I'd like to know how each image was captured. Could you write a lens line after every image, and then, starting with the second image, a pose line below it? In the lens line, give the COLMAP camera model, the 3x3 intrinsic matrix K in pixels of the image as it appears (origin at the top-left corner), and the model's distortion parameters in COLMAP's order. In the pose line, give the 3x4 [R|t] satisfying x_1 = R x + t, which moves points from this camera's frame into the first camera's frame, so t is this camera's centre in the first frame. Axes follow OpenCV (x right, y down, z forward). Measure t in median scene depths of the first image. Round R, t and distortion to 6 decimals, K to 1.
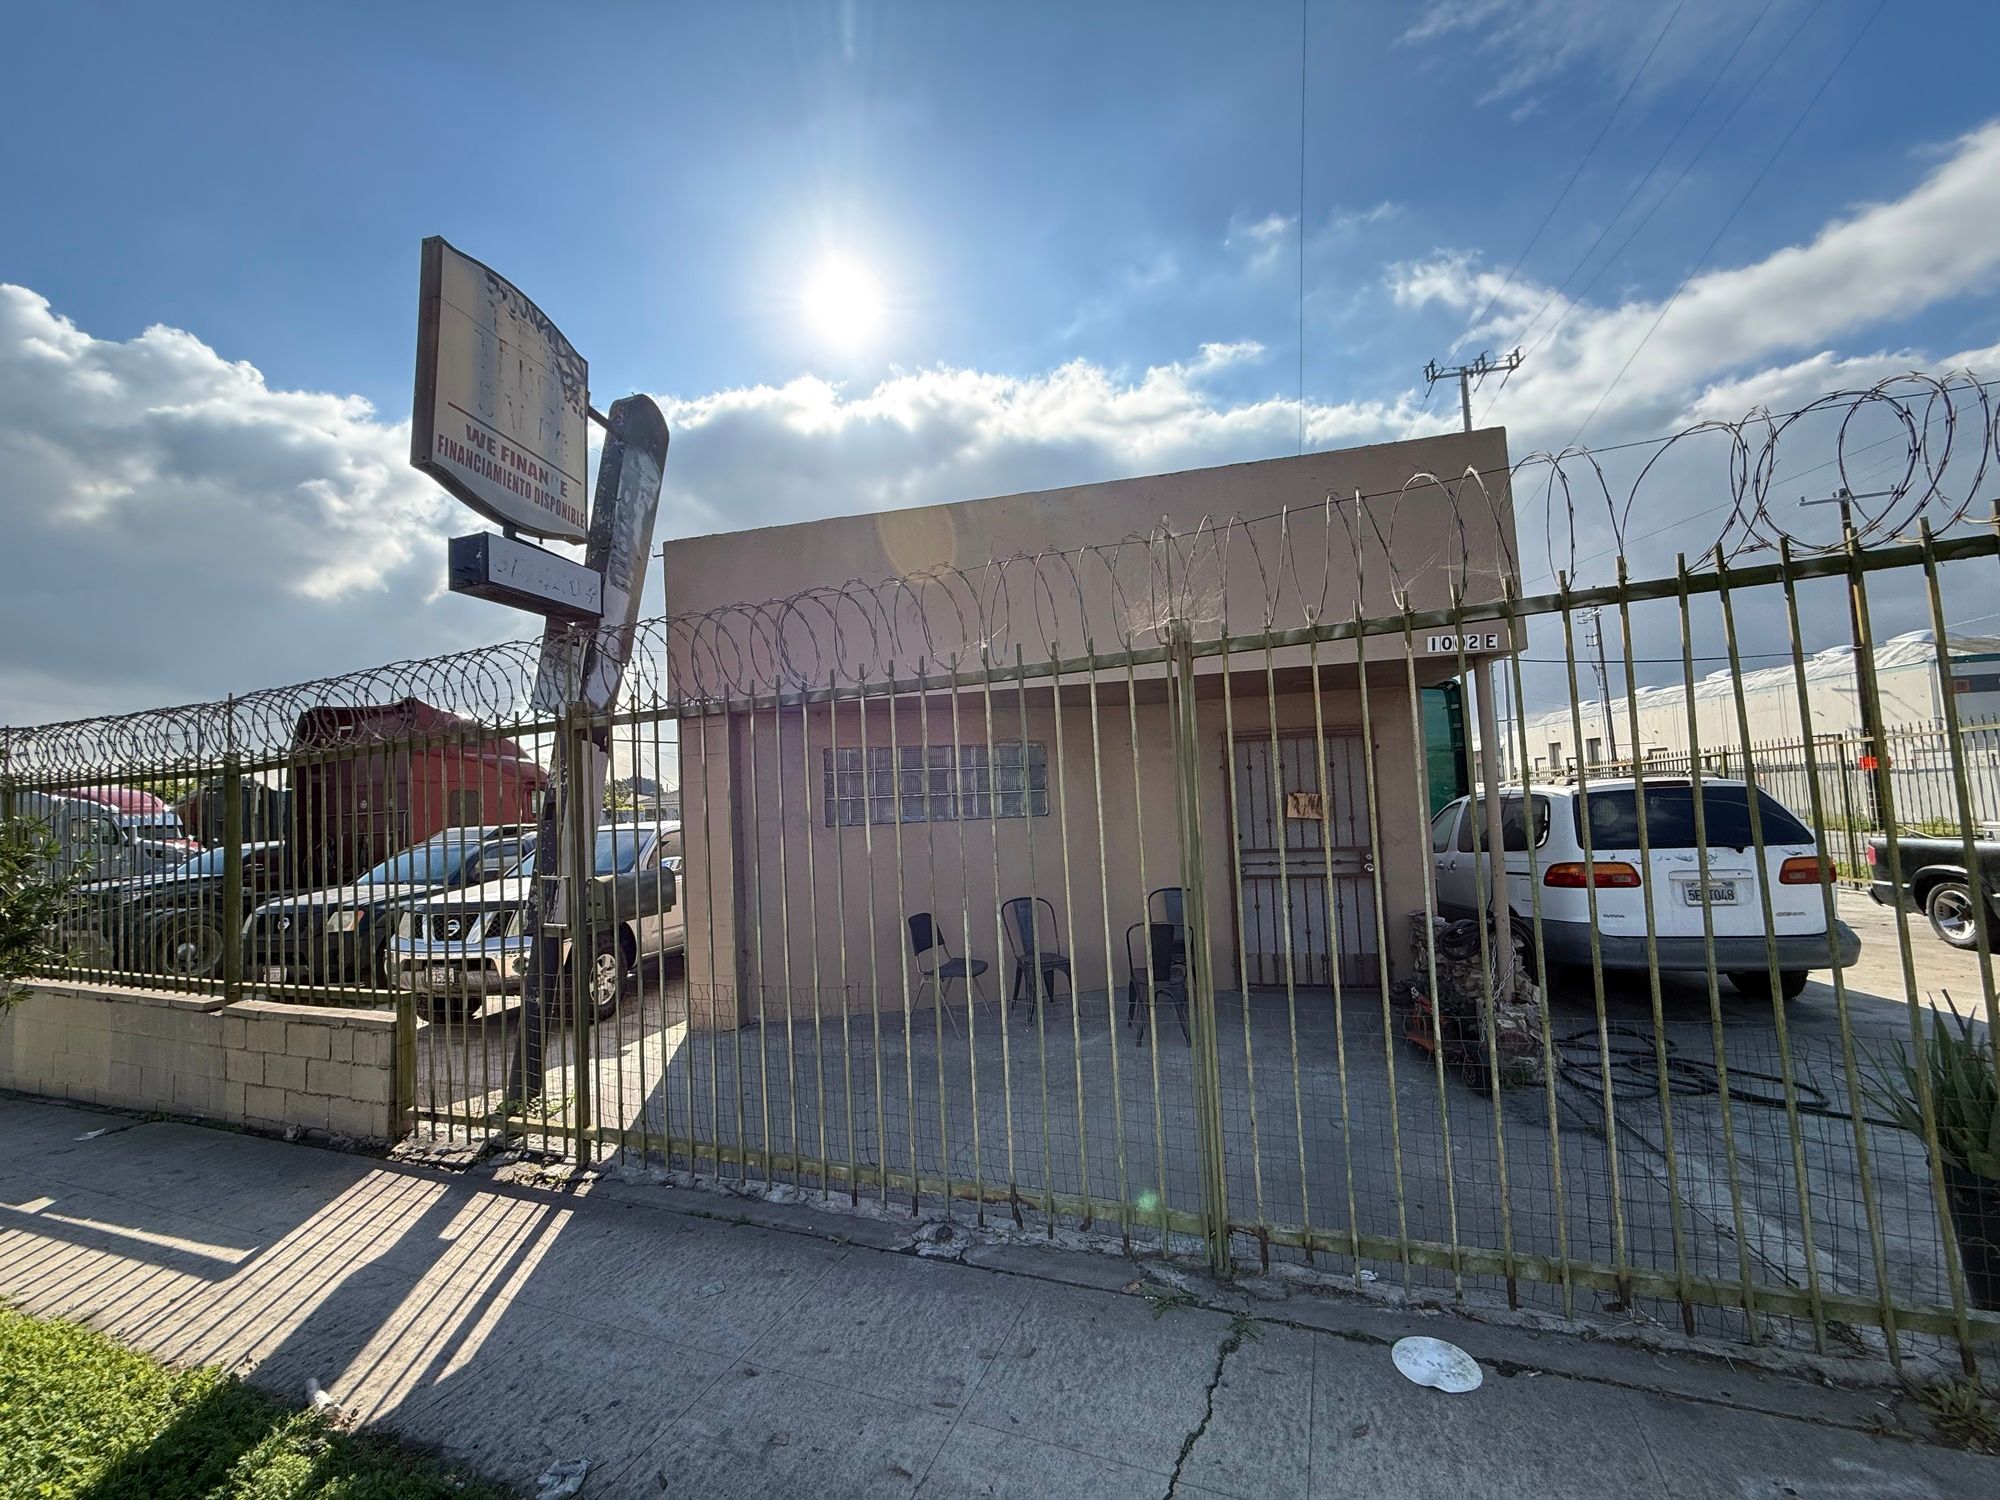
lens RADIAL K [[792.8, 0, 1000.0], [0, 792.8, 750.0], [0, 0, 1]] dist [0.000087, -0.000008]
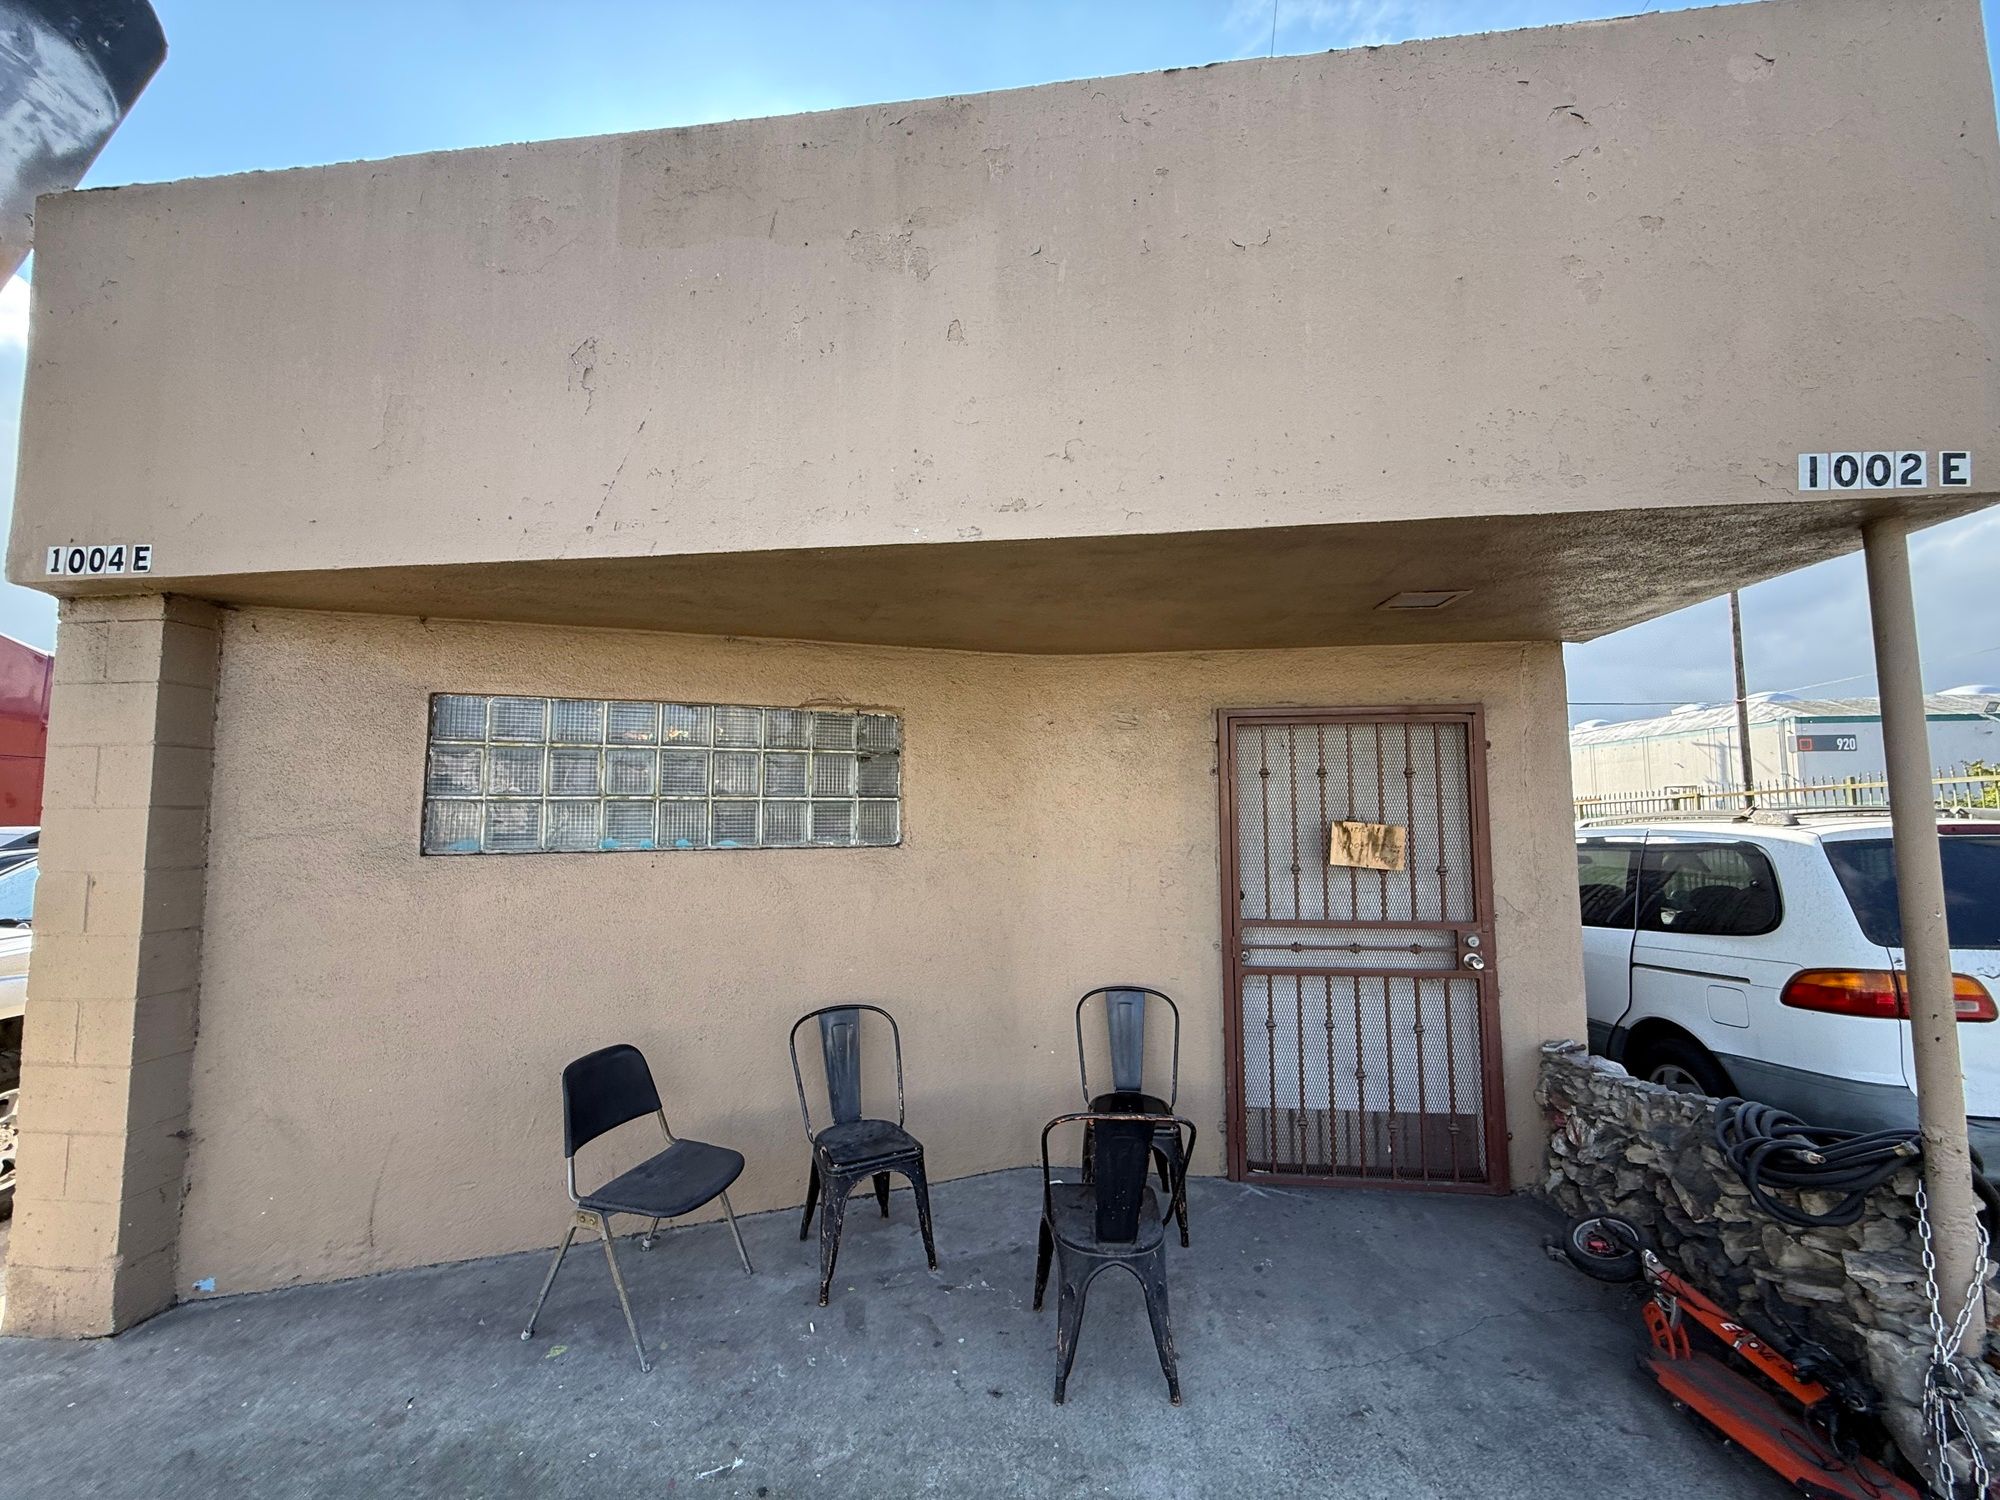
lens RADIAL K [[792.8, 0, 1000.0], [0, 792.8, 750.0], [0, 0, 1]] dist [0.000087, -0.000008]
pose [[0.991405, 0.048487, 0.121515, 0.064999], [-0.045406, 0.998576, -0.027998, 0.032346], [-0.122700, 0.022240, 0.992195, 0.499778]]
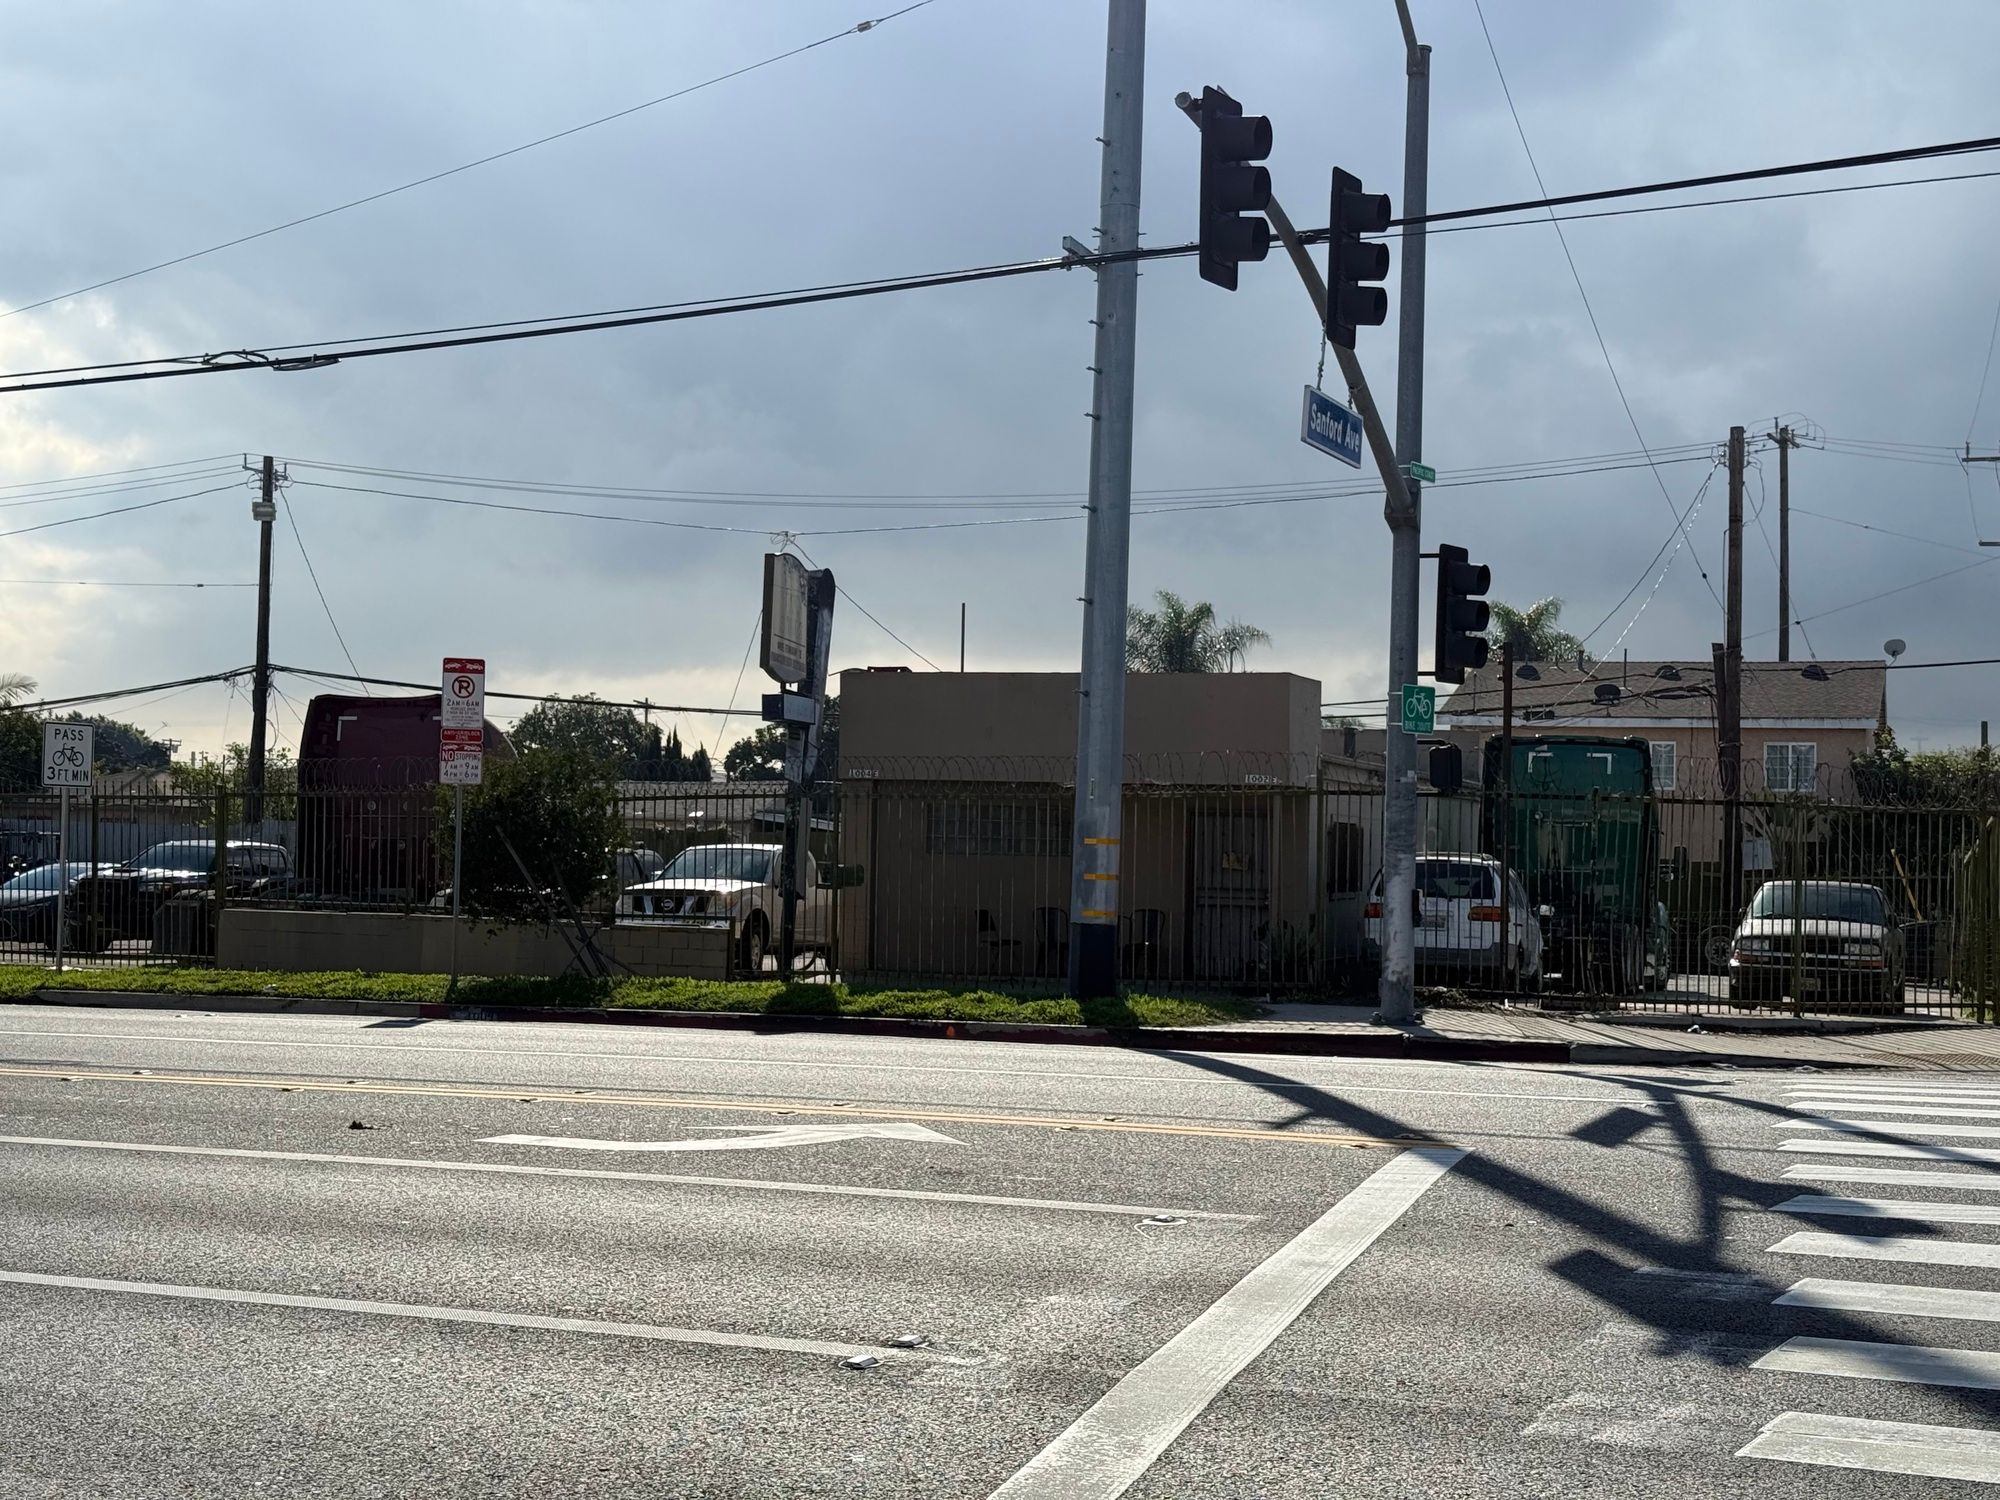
lens RADIAL K [[2792.7, 0, 1001.2], [0, 2792.7, 700.2], [0, 0, 1]] dist [0.163998, -0.252035]
pose [[0.994092, 0.064009, -0.087662, 0.410696], [-0.062978, 0.997910, 0.014485, -0.303197], [0.088405, -0.008879, 0.996045, -4.649404]]
